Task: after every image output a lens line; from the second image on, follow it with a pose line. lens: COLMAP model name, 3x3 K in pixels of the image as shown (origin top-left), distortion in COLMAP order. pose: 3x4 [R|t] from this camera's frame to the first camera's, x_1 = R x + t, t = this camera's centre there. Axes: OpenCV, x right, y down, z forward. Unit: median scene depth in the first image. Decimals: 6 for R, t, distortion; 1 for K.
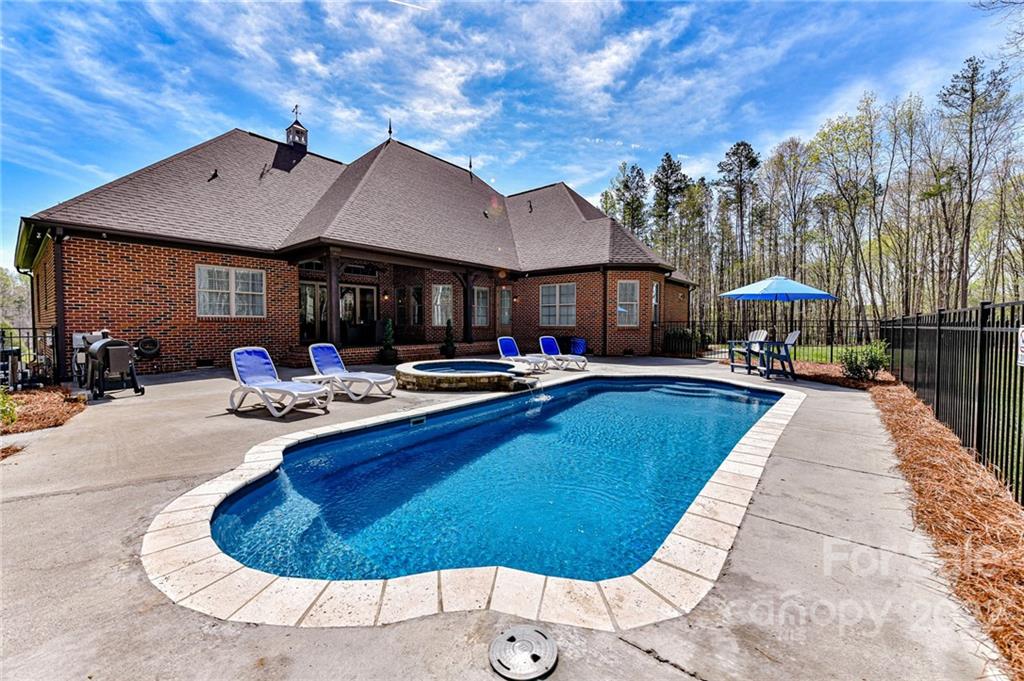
lens RADIAL K [[404.4, 0, 507.5], [0, 404.4, 339.0], [0, 0, 1]] dist [0.002963, -0.000131]
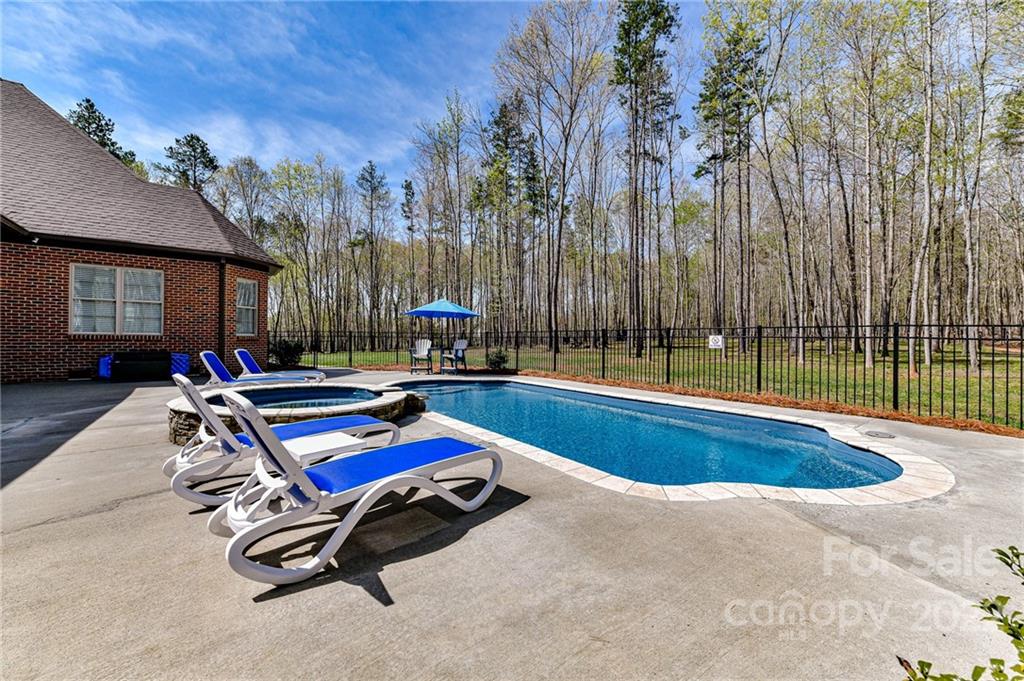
lens RADIAL K [[404.4, 0, 509.6], [0, 404.4, 342.2], [0, 0, 1]] dist [0.002963, -0.000131]
pose [[0.256754, 0.000046, 0.966477, -0.317402], [0.020499, 0.999775, -0.005493, -0.003741], [-0.966259, 0.021222, 0.256695, 0.248229]]
